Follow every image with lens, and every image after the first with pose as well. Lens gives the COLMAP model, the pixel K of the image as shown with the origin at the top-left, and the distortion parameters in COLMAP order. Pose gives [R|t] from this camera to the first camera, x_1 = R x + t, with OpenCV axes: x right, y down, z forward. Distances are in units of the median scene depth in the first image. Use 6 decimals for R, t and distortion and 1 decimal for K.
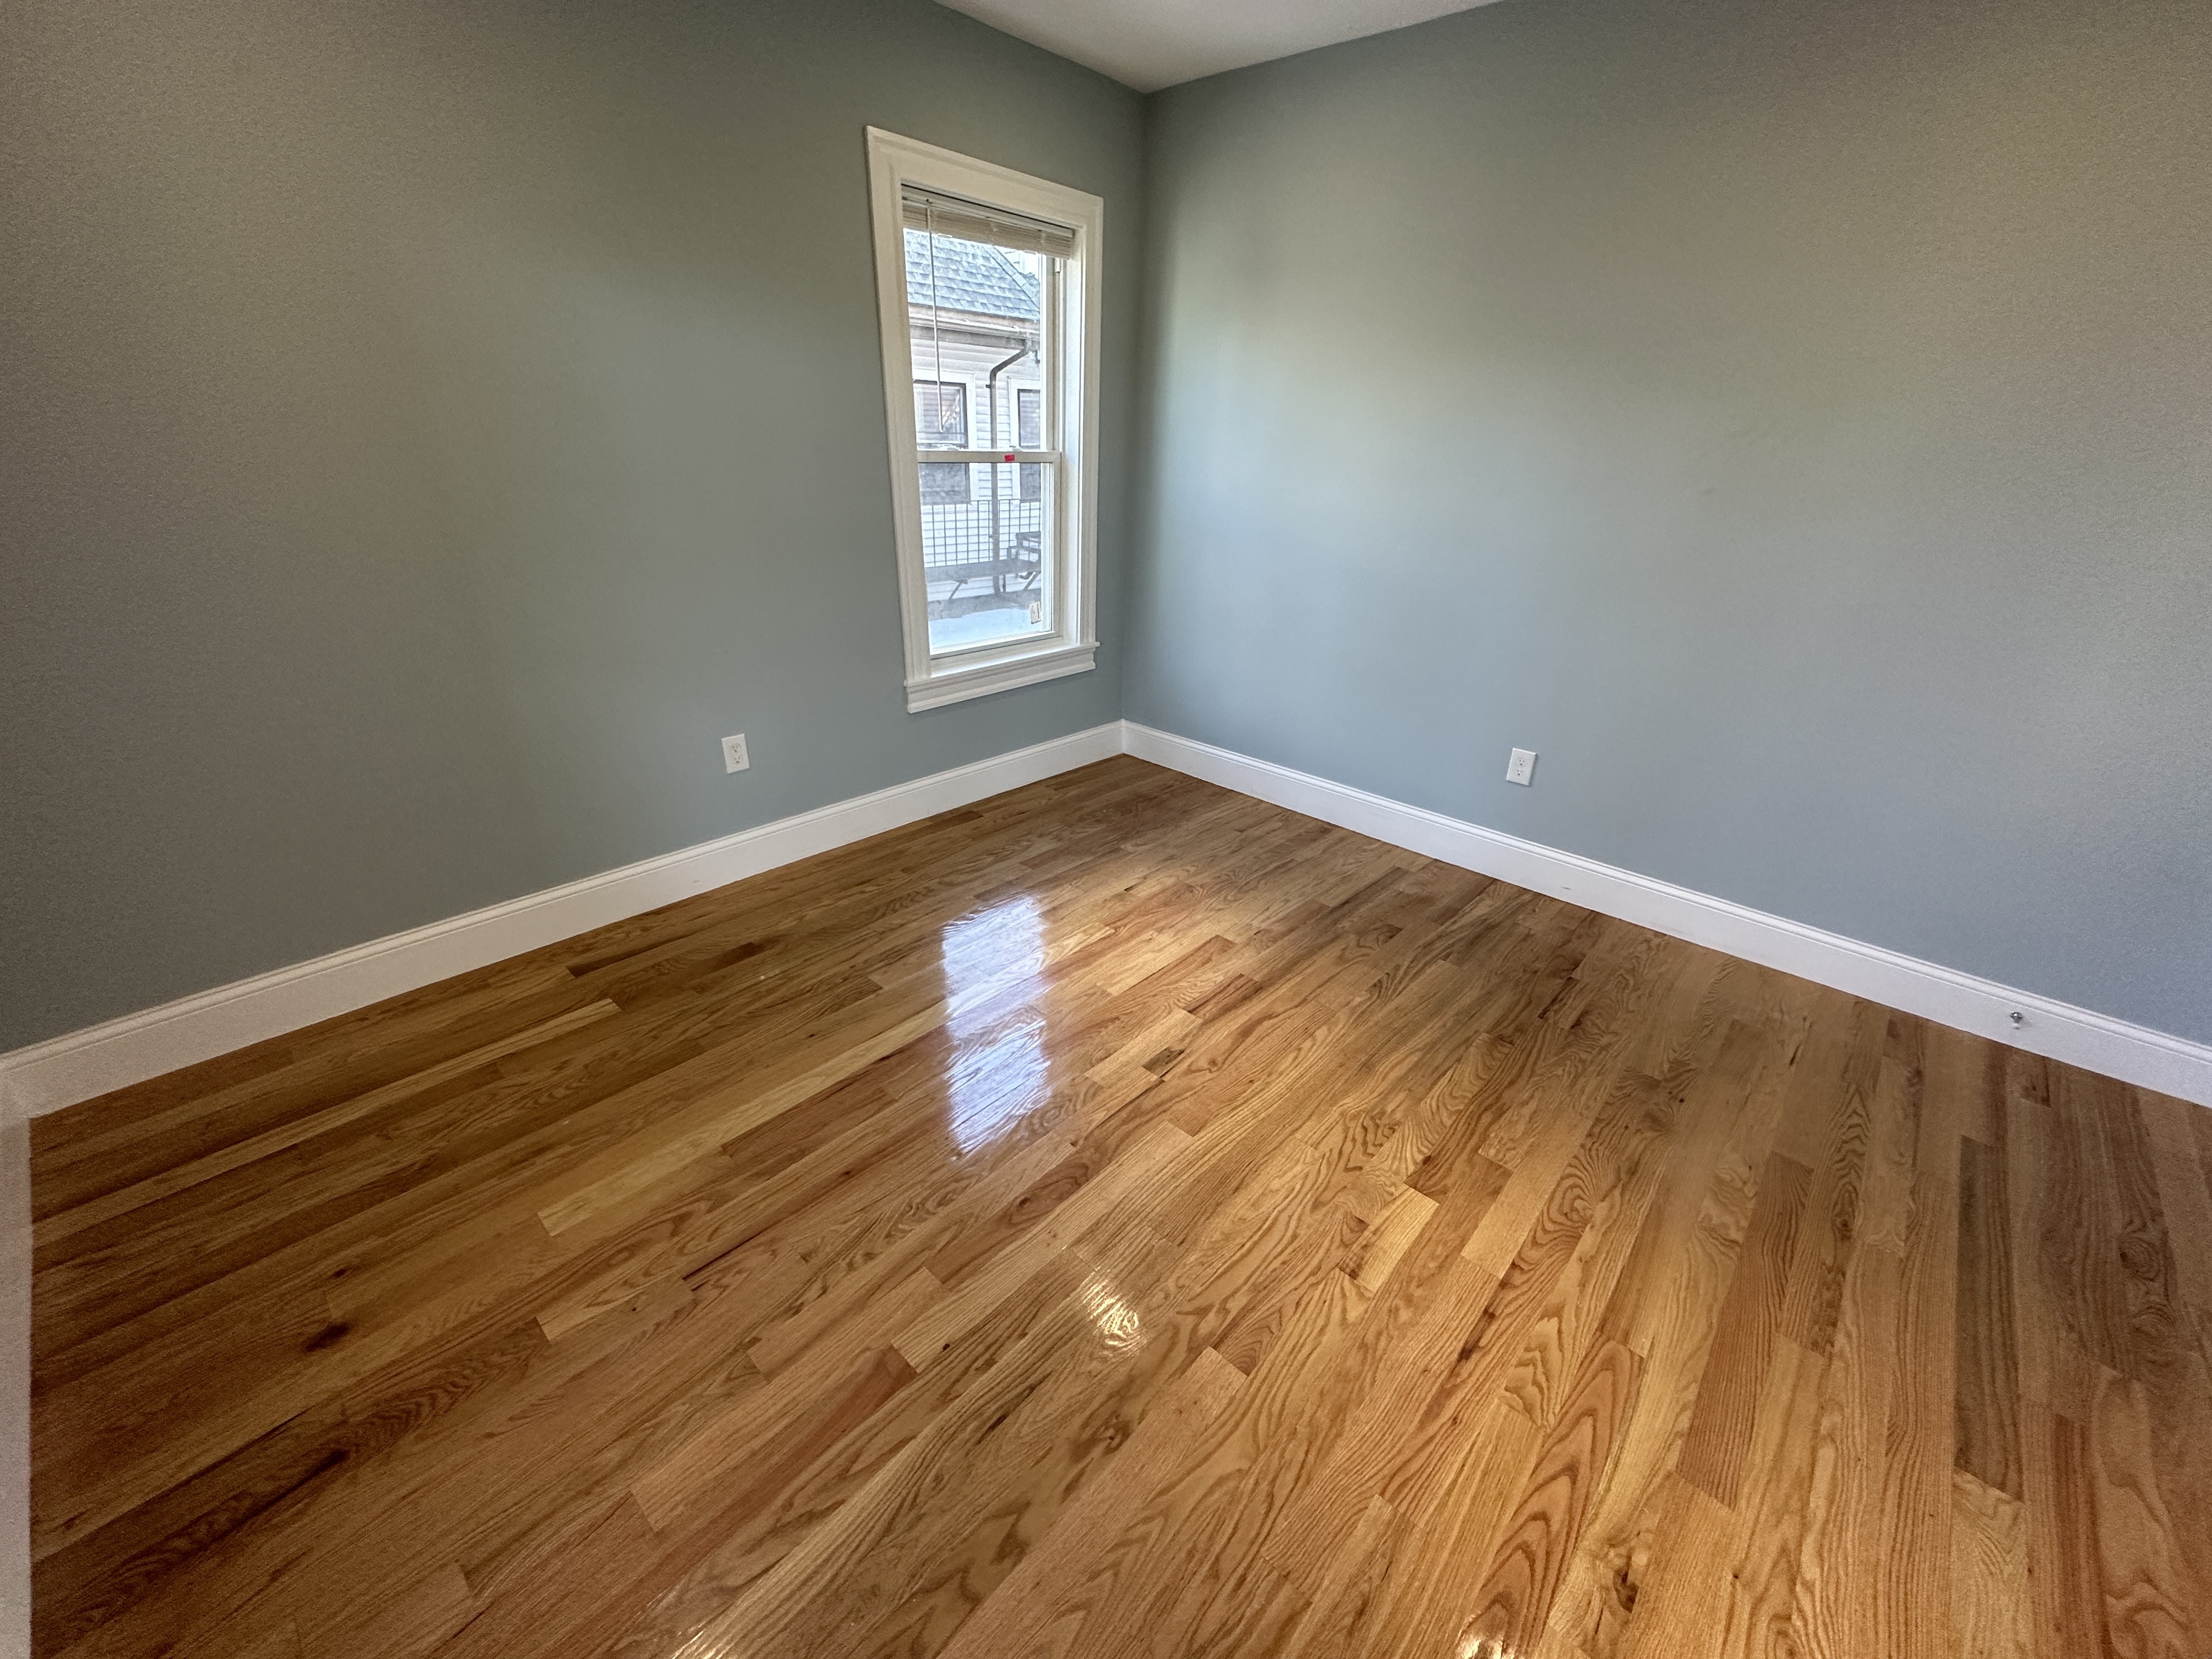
lens RADIAL K [[879.2, 0, 1101.0], [0, 879.2, 828.1], [0, 0, 1]] dist [-0.001571, 0.000434]
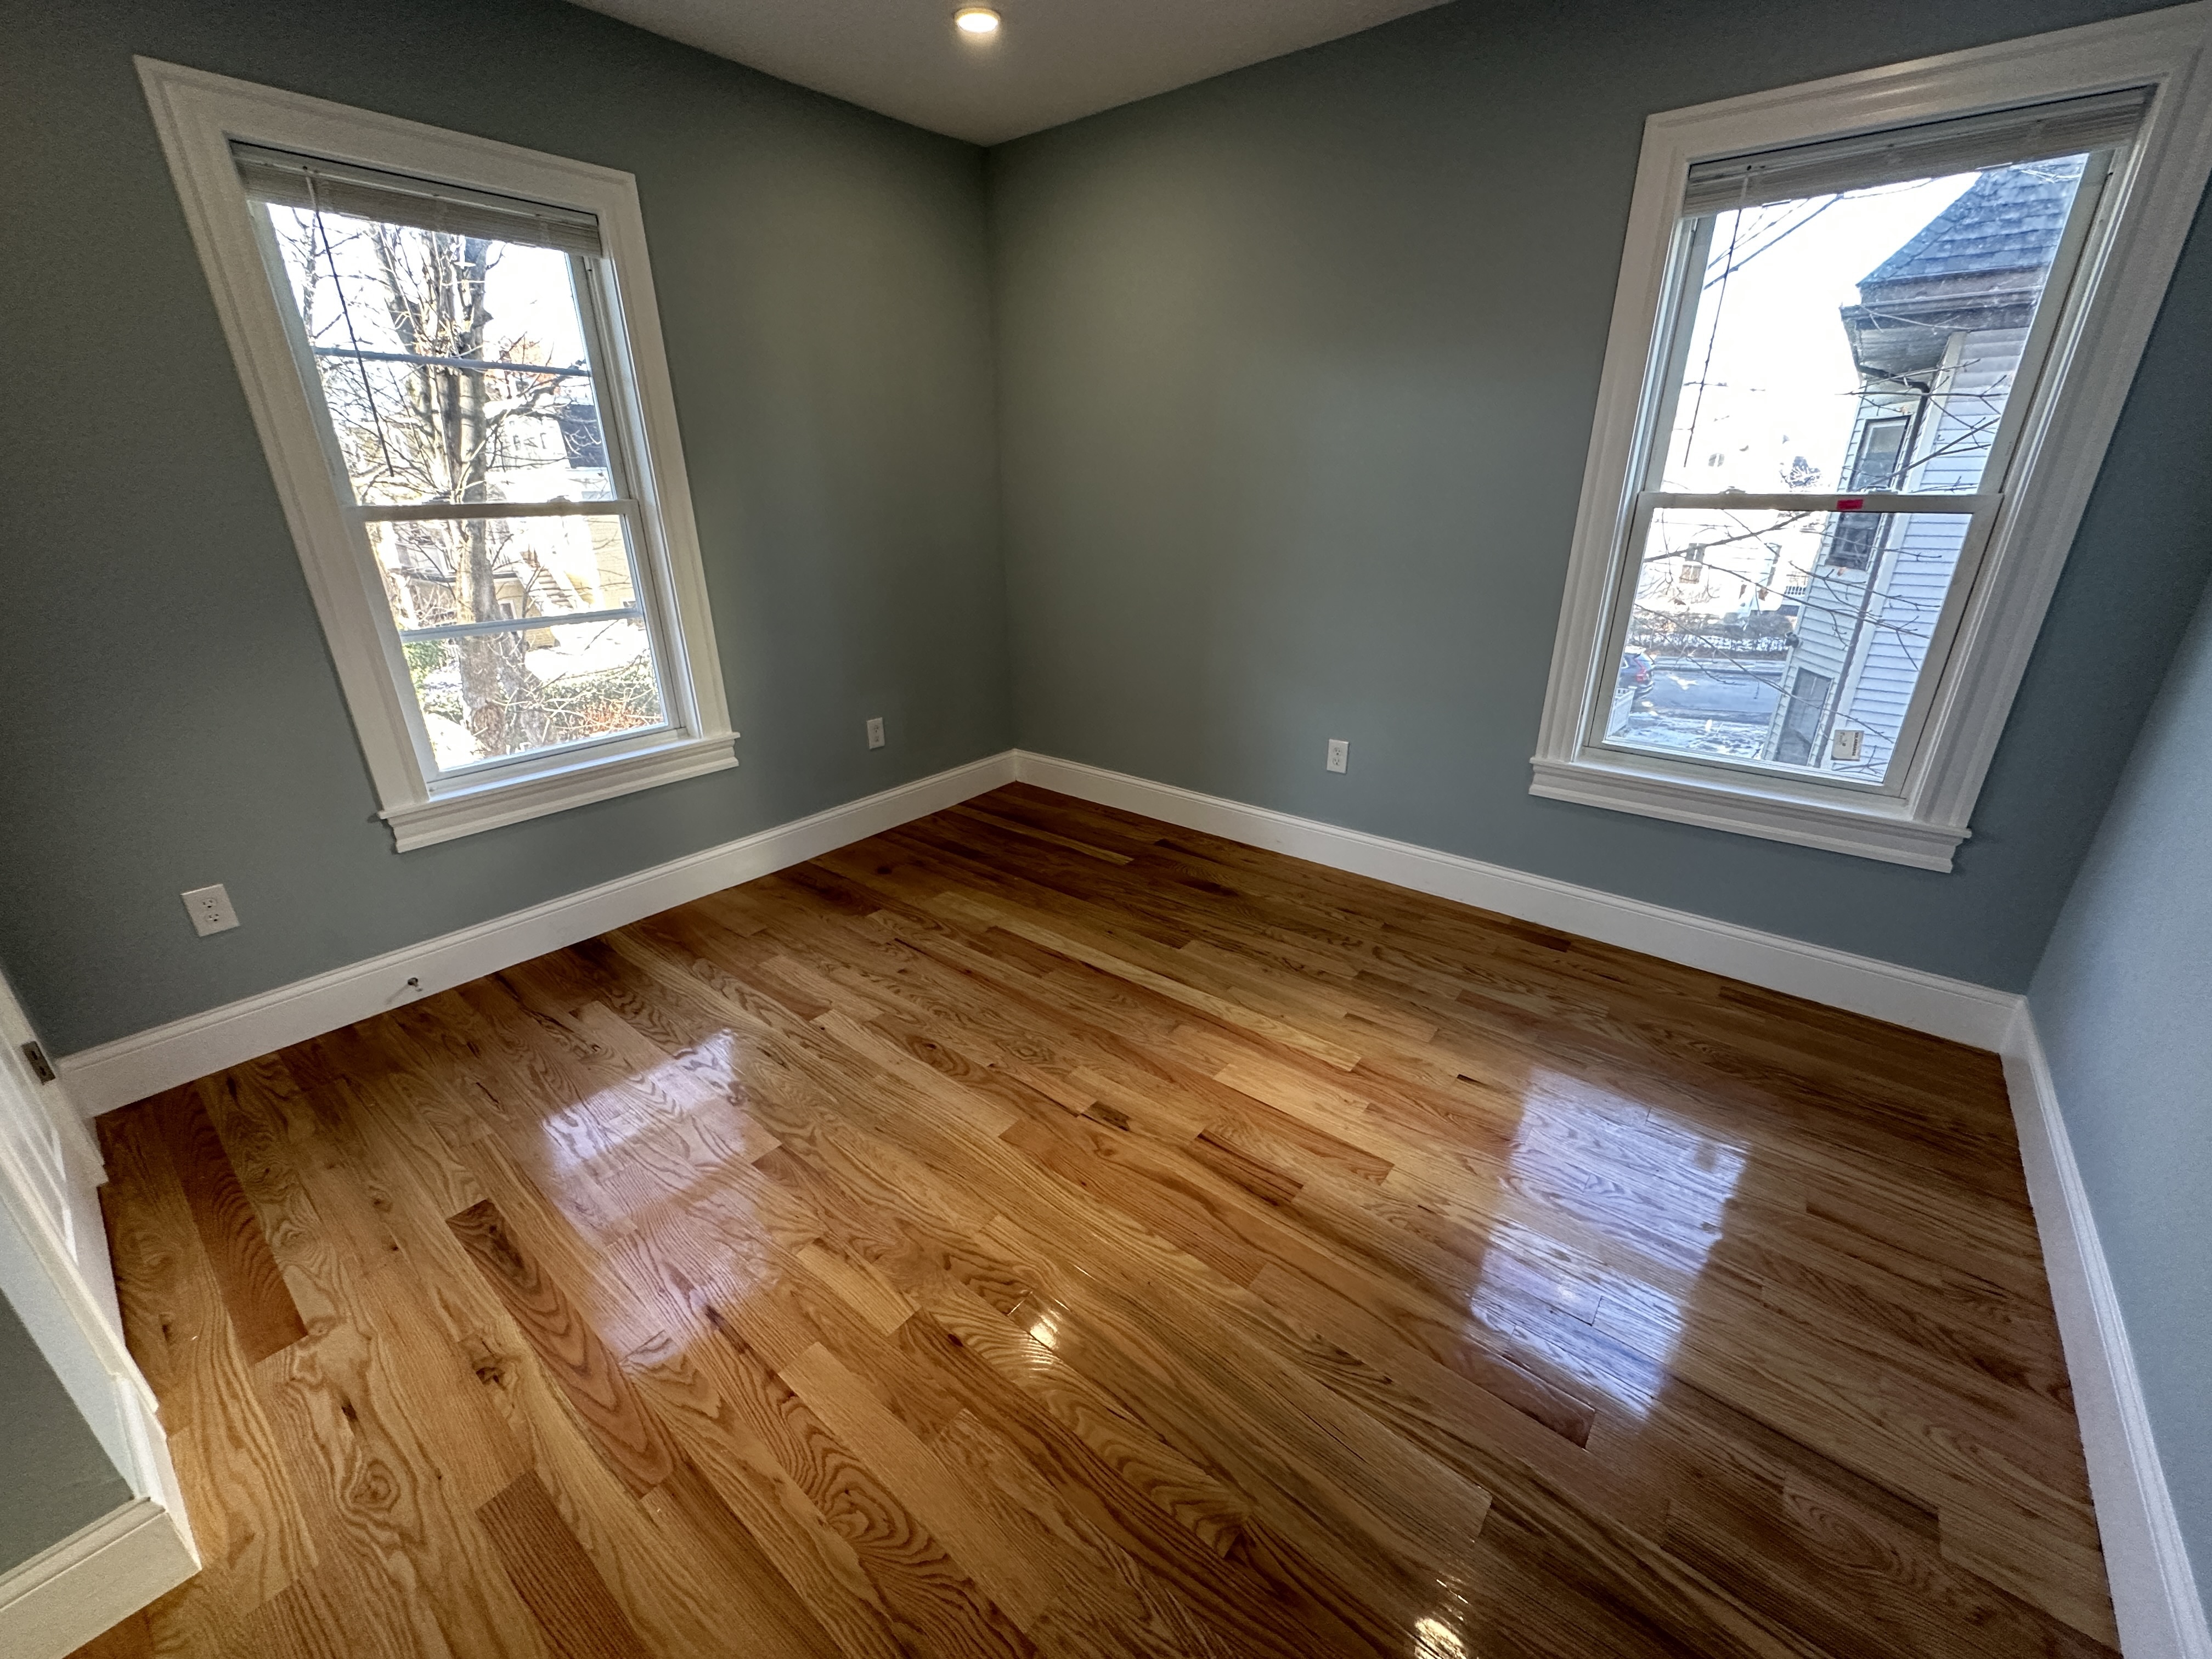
lens RADIAL K [[879.2, 0, 1115.5], [0, 879.2, 826.0], [0, 0, 1]] dist [-0.001571, 0.000434]
pose [[0.073195, 0.344285, -0.936008, 0.913977], [-0.399237, 0.870160, 0.288845, -0.306055], [0.913922, 0.352546, 0.201143, 0.754079]]
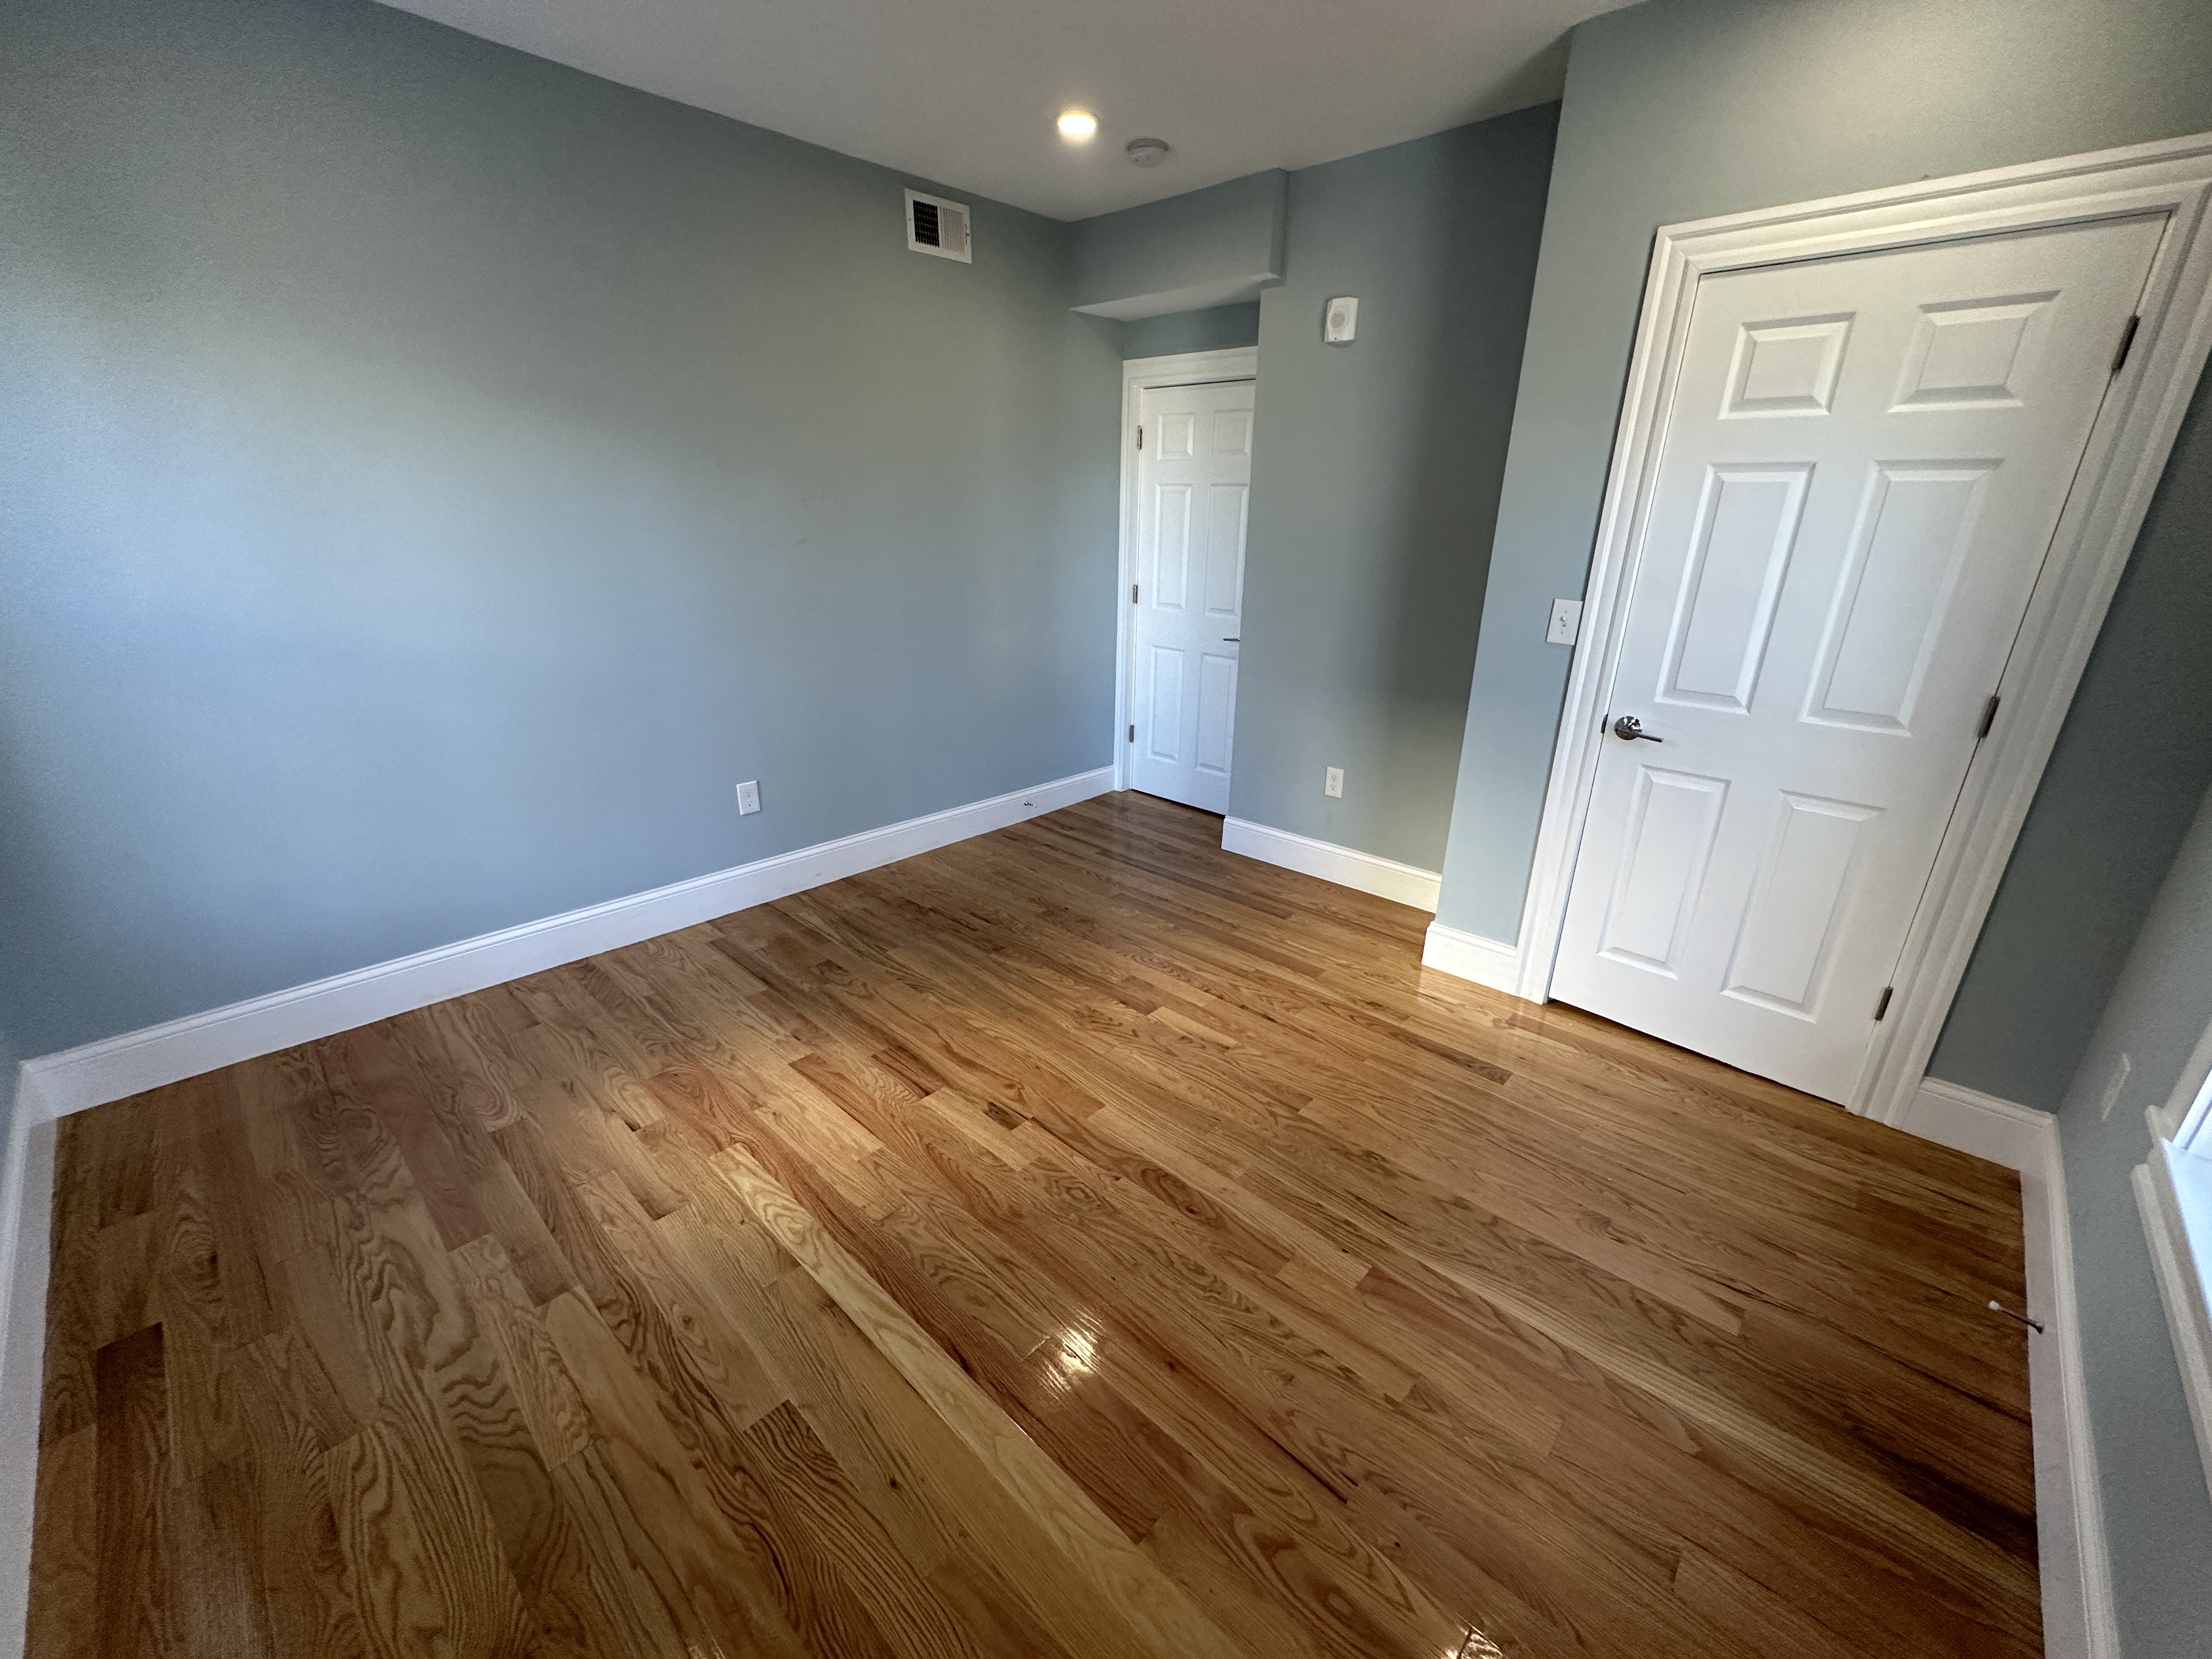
lens RADIAL K [[879.2, 0, 1116.1], [0, 879.2, 827.2], [0, 0, 1]] dist [-0.001571, 0.000434]
pose [[0.000079, -0.365445, 0.930833, -0.802298], [0.395969, 0.854762, 0.335546, -0.329531], [-0.918264, 0.368554, 0.144772, 0.653971]]
